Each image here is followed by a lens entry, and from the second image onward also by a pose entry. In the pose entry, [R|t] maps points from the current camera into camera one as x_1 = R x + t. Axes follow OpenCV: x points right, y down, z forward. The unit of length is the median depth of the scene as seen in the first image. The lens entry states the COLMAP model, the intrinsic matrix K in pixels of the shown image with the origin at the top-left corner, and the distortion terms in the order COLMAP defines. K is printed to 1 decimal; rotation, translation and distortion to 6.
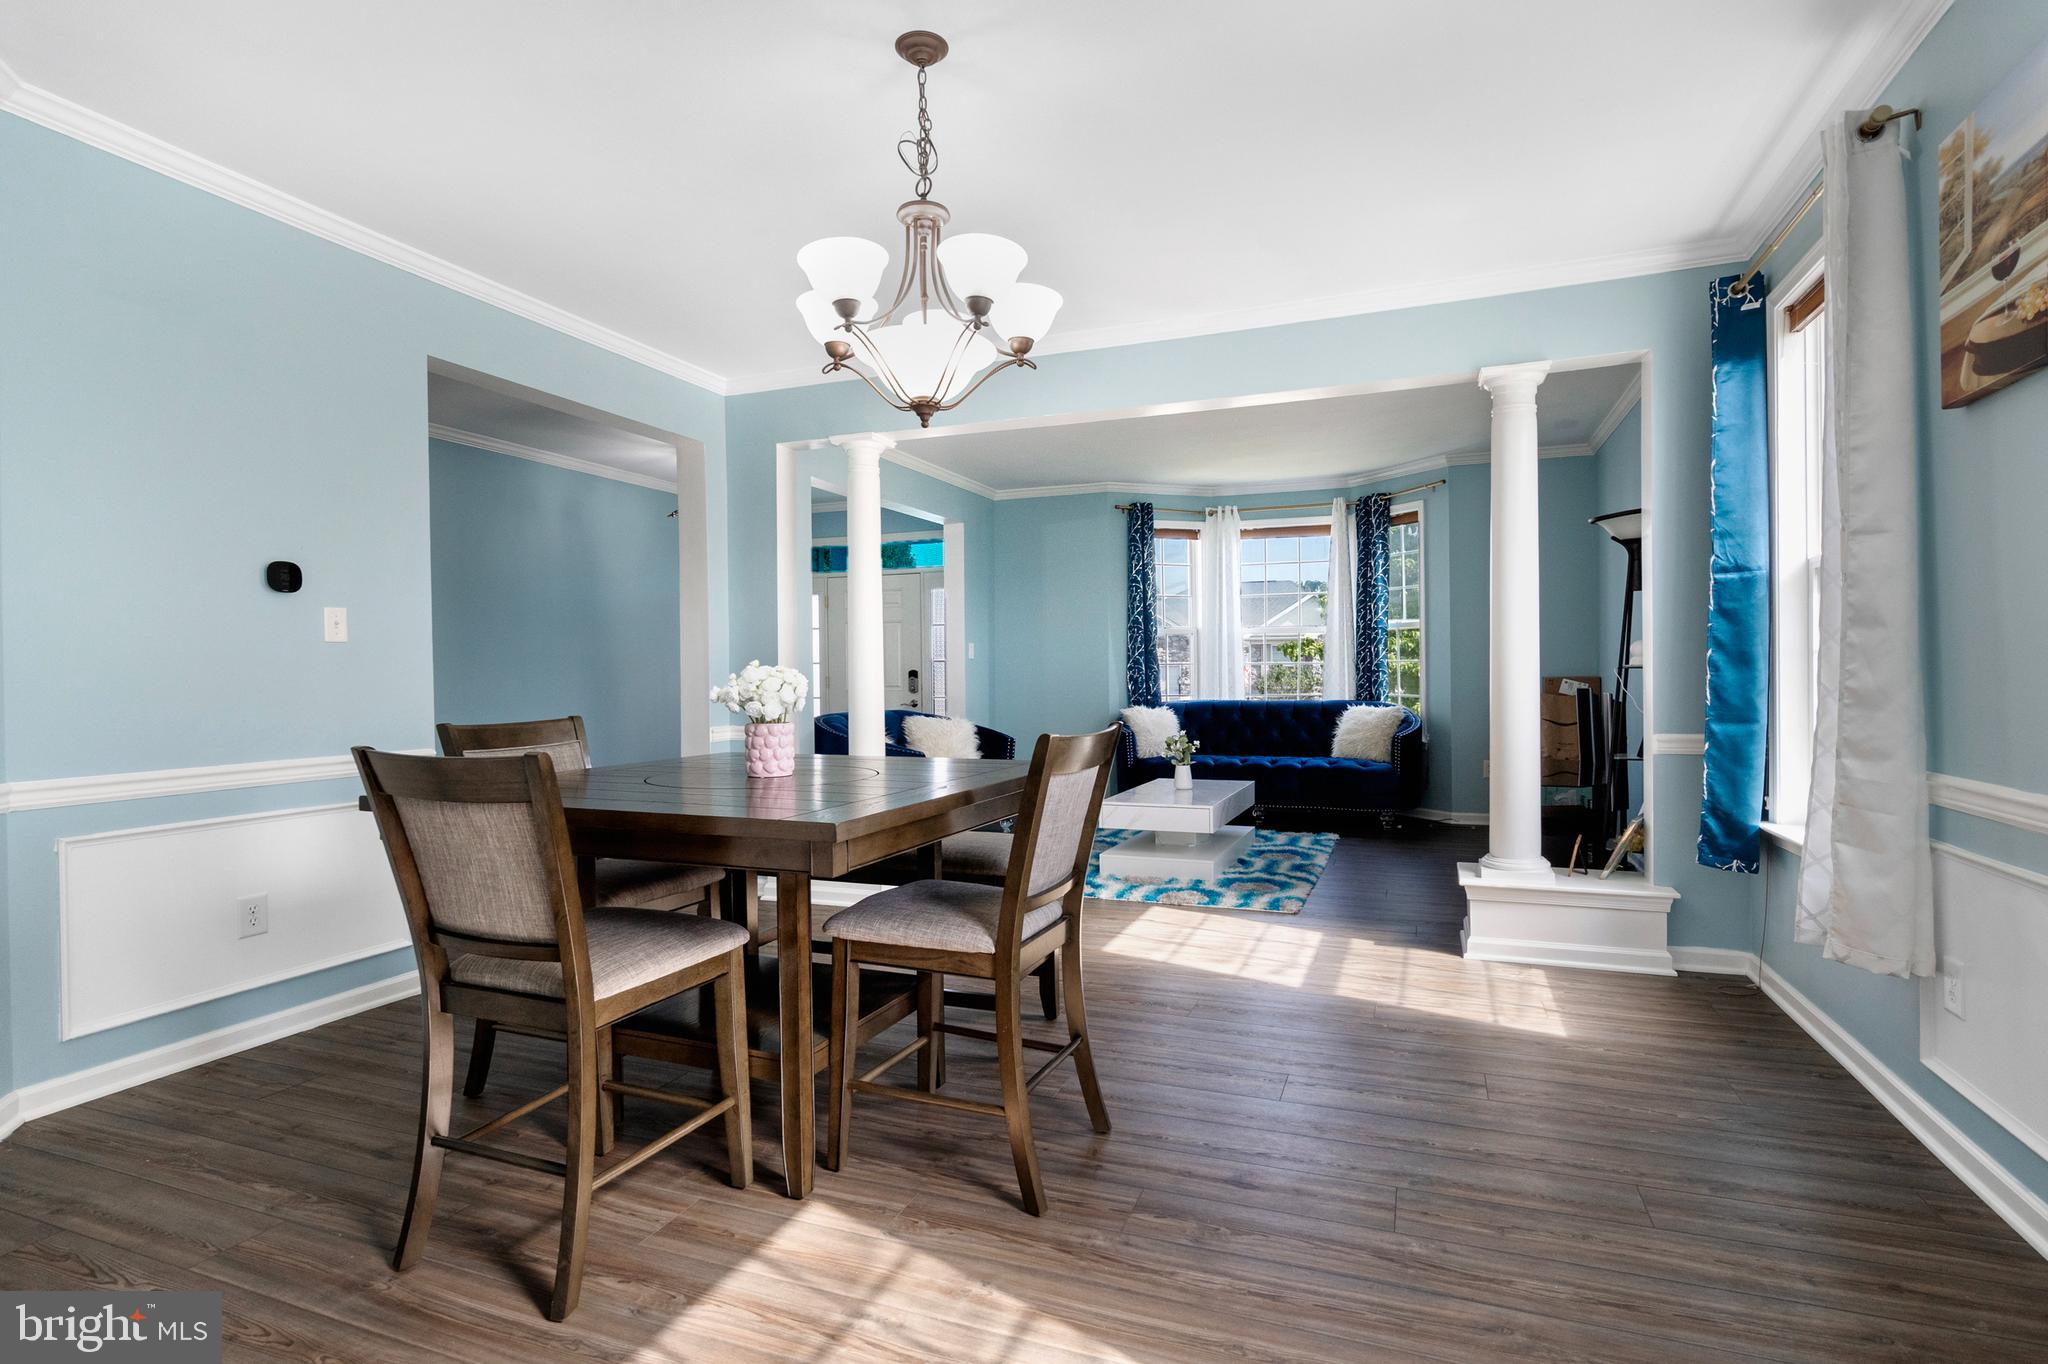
lens RADIAL K [[948.7, 0, 1028.1], [0, 948.7, 680.1], [0, 0, 1]] dist [-0.006939, 0.004751]
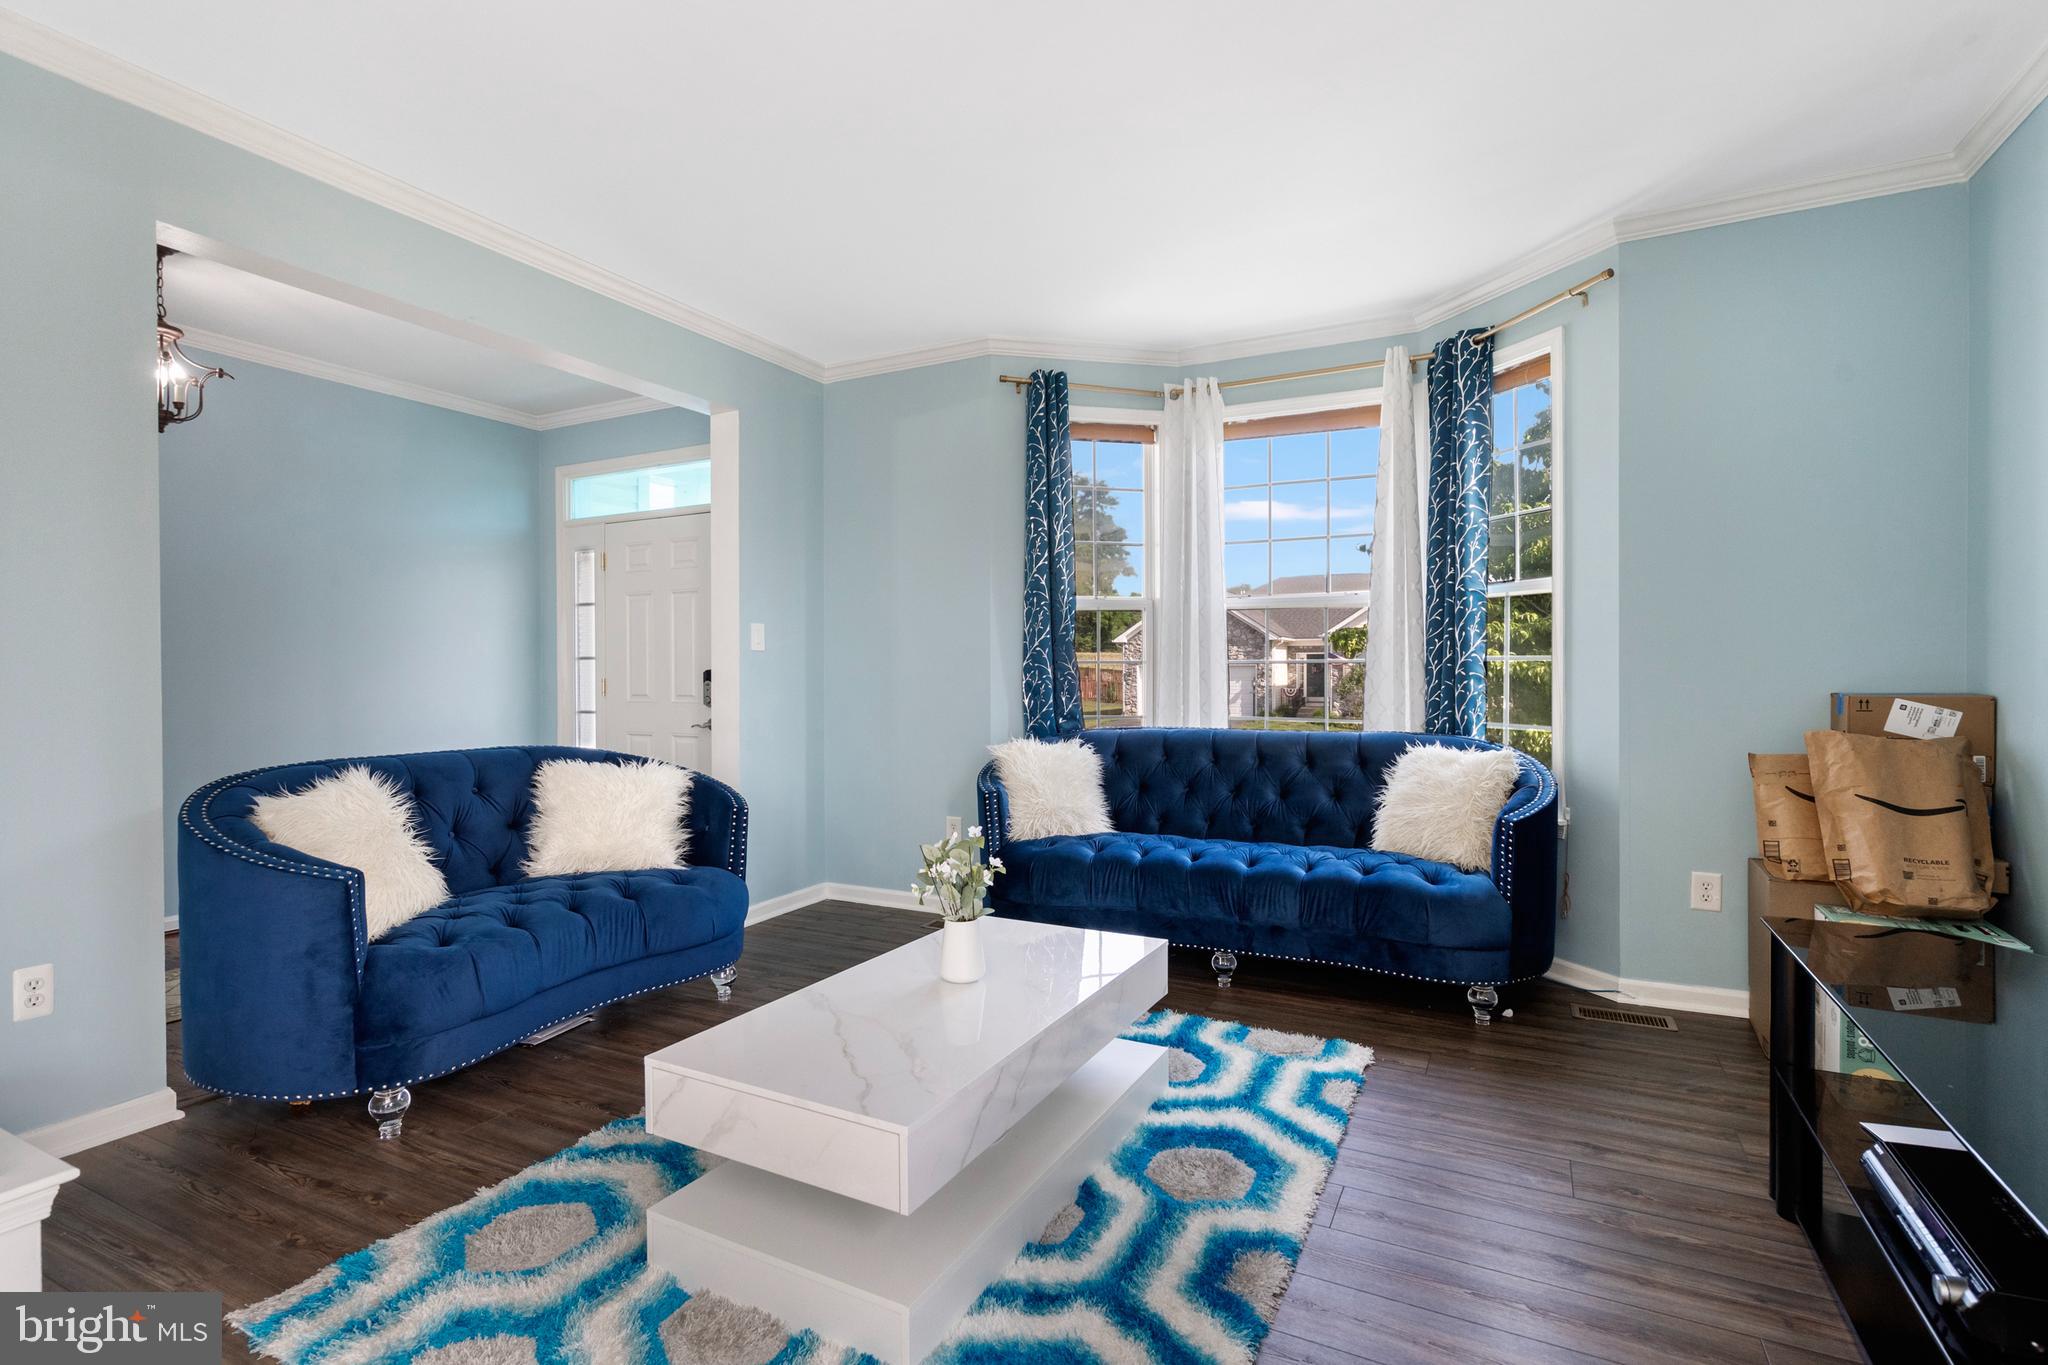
lens RADIAL K [[948.7, 0, 1118.9], [0, 948.7, 678.7], [0, 0, 1]] dist [-0.006939, 0.004751]
pose [[0.999907, 0.006496, -0.011984, 0.179218], [-0.006512, 0.999978, -0.001350, -0.006495], [0.011975, 0.001428, 0.999927, 0.465857]]
